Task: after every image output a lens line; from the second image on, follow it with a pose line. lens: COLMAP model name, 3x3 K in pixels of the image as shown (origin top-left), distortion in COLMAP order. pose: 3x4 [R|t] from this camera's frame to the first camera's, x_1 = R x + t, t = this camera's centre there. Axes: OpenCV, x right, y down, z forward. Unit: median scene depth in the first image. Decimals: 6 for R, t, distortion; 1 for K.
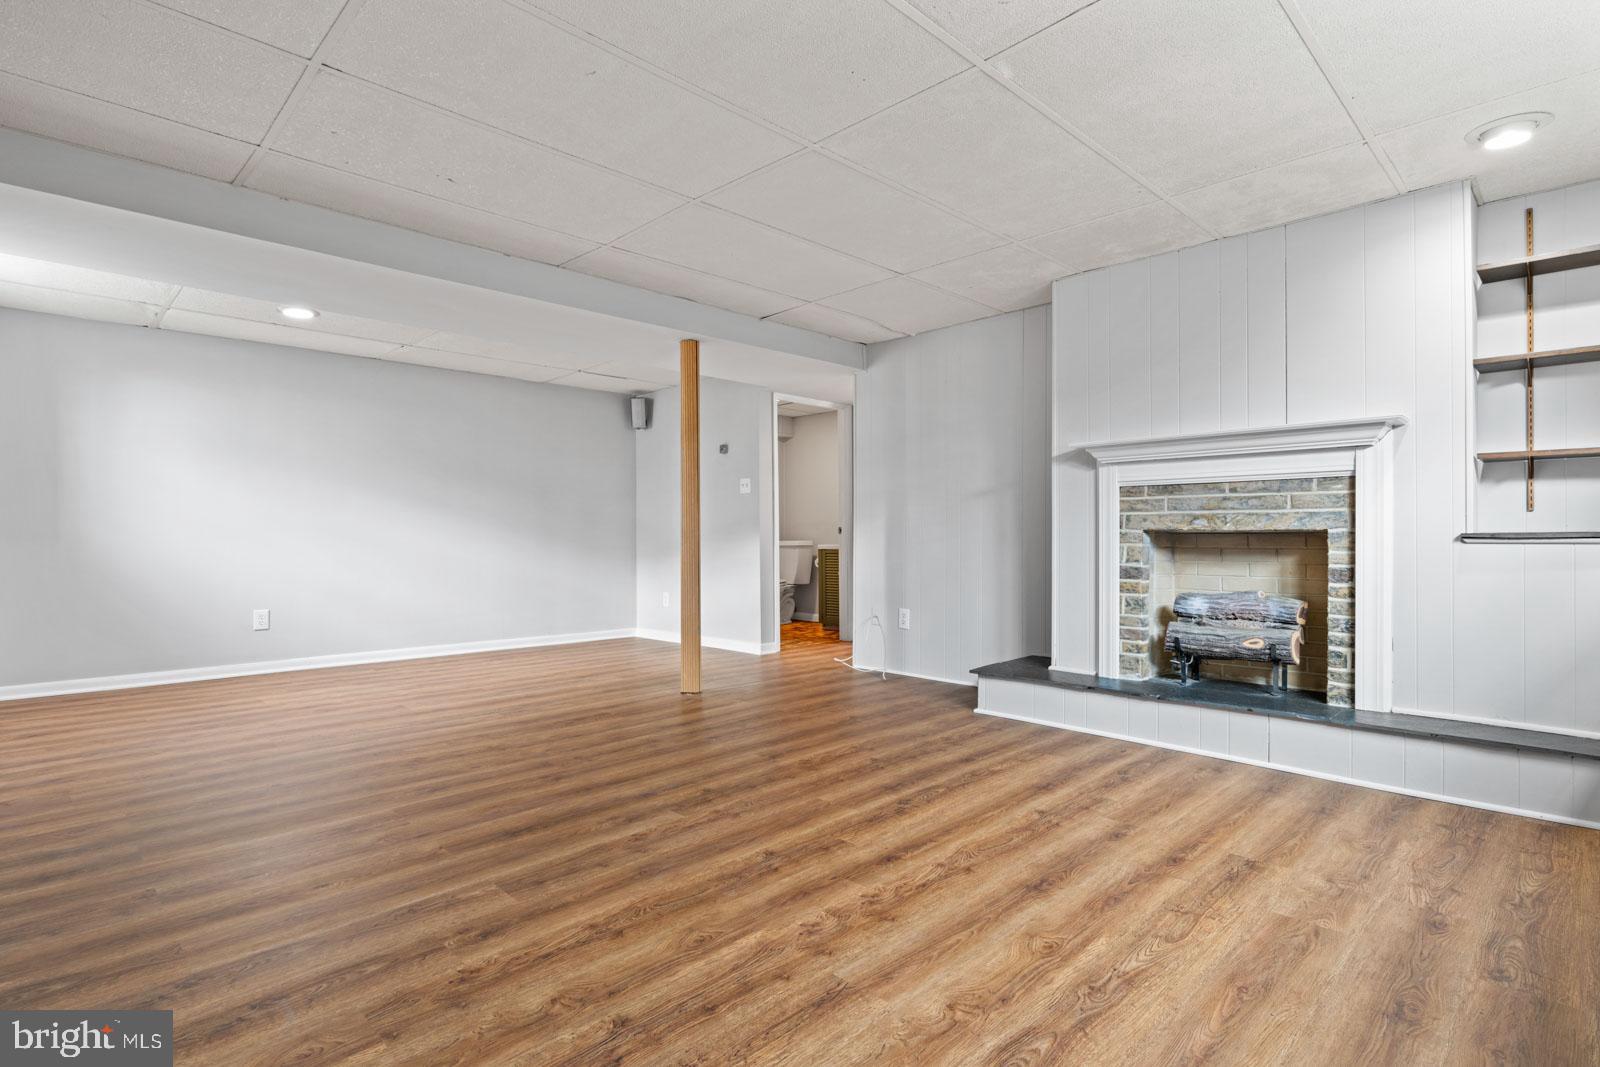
lens RADIAL K [[799.3, 0, 794.8], [0, 799.3, 537.0], [0, 0, 1]] dist [-0.003598, 0.001217]
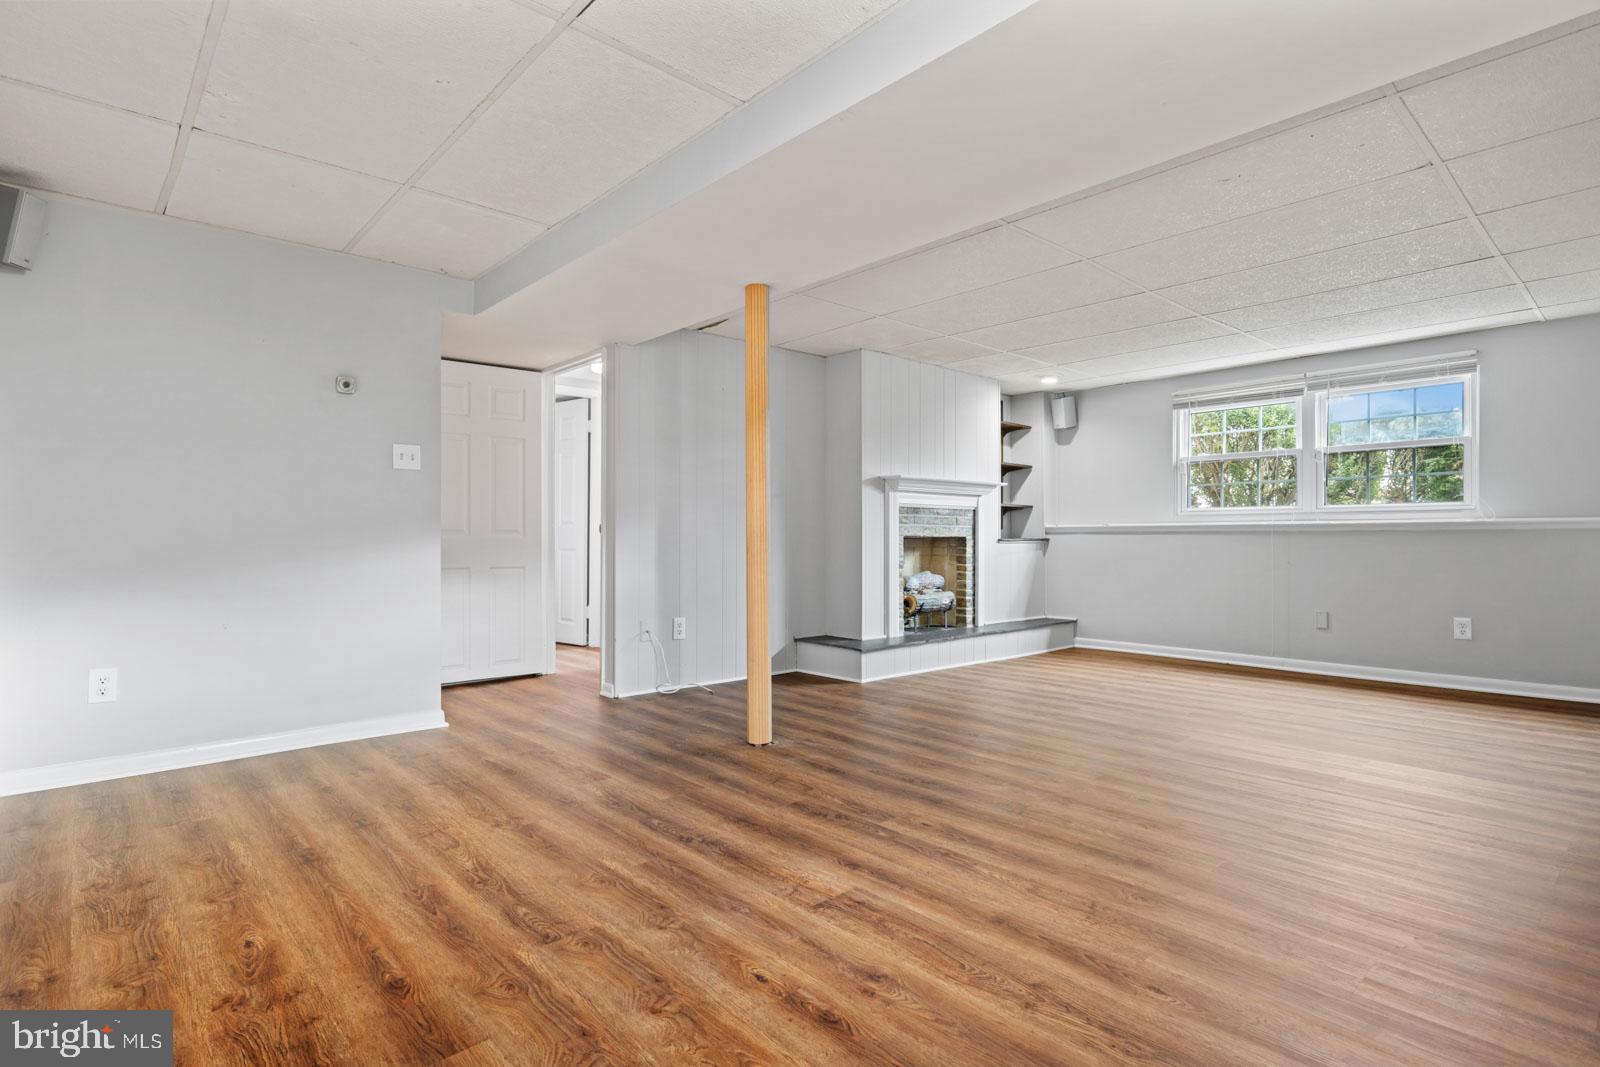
lens RADIAL K [[799.3, 0, 804.5], [0, 799.3, 535.4], [0, 0, 1]] dist [-0.003598, 0.001217]
pose [[0.032723, 0.003081, 0.999460, -0.692016], [-0.000496, 0.999995, -0.003067, -0.003332], [-0.999464, -0.000395, 0.032725, 0.719361]]
